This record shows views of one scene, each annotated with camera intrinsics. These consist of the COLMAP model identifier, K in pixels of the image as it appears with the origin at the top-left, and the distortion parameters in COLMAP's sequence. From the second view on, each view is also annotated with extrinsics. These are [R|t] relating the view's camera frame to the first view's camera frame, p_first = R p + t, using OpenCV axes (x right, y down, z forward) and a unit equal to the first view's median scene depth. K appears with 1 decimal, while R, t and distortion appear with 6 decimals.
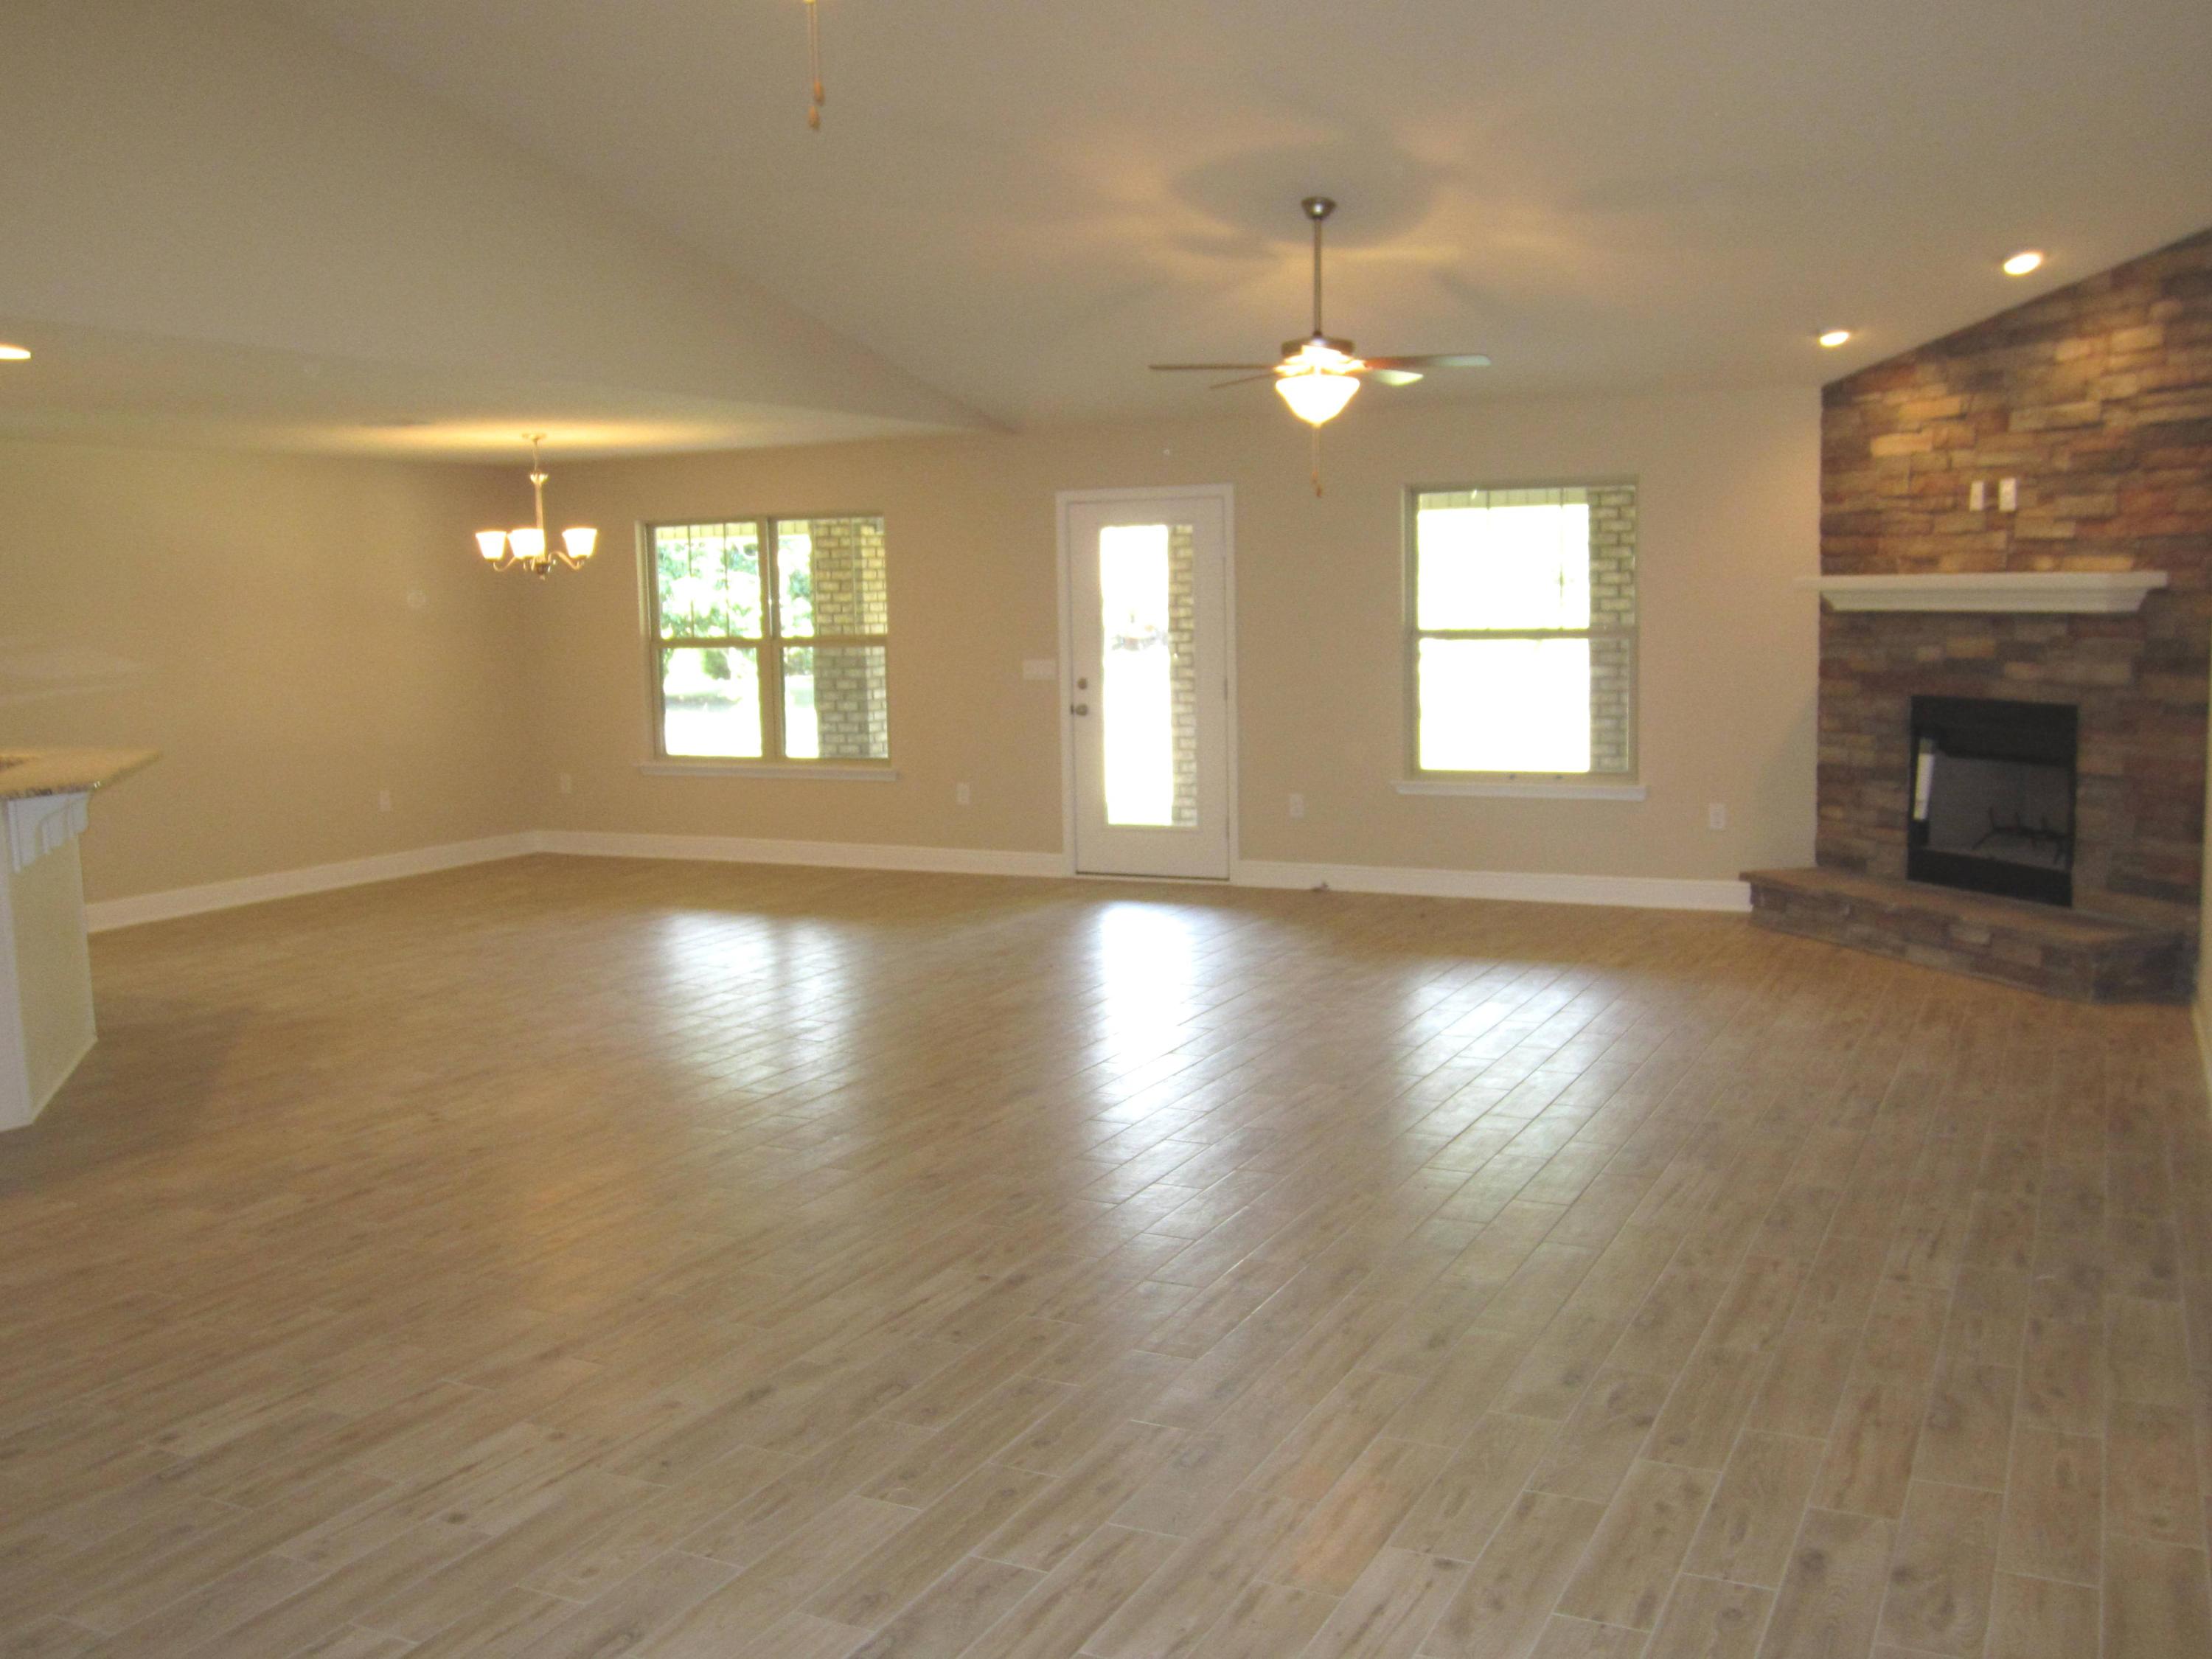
lens RADIAL K [[2008.4, 0, 1105.2], [0, 2008.4, 835.0], [0, 0, 1]] dist [-0.045631, 0.004209]
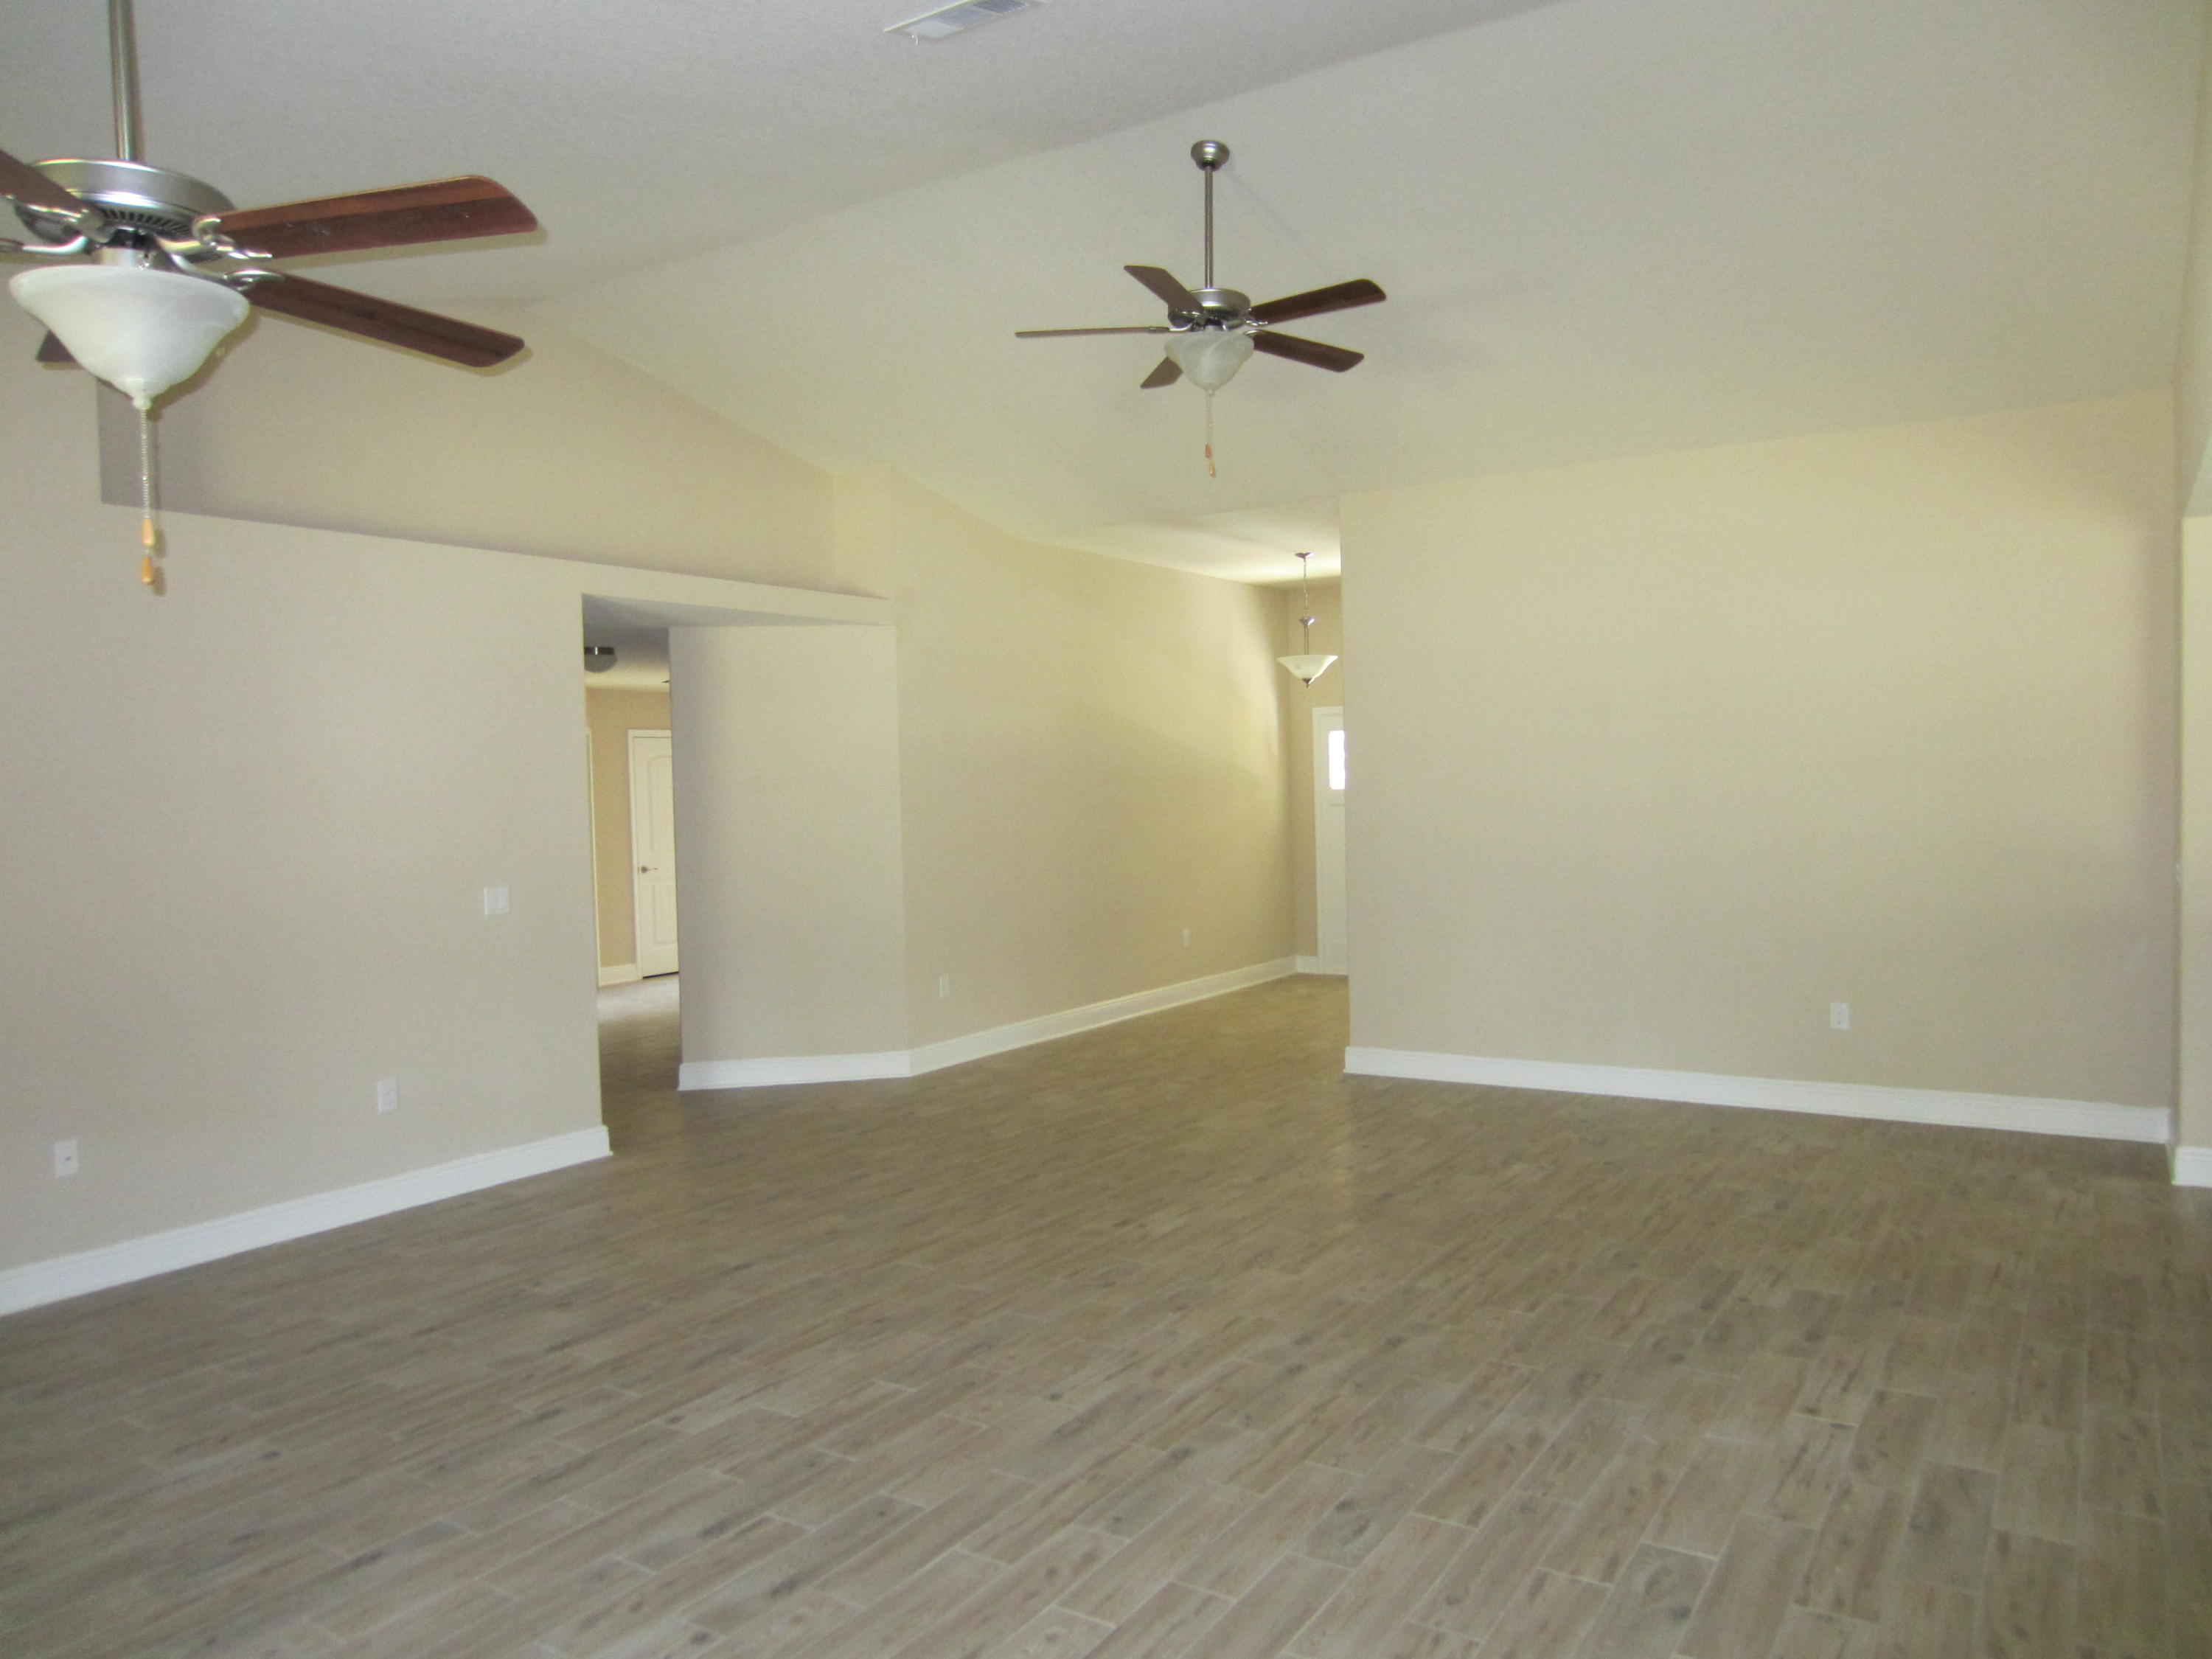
lens RADIAL K [[1551.5, 0, 1096.5], [0, 1551.5, 836.1], [0, 0, 1]] dist [-0.029287, 0.002167]
pose [[-0.991433, 0.043662, 0.123102, -0.100840], [0.062263, 0.986485, 0.151558, -0.139558], [-0.114821, 0.157924, -0.980753, 1.155396]]
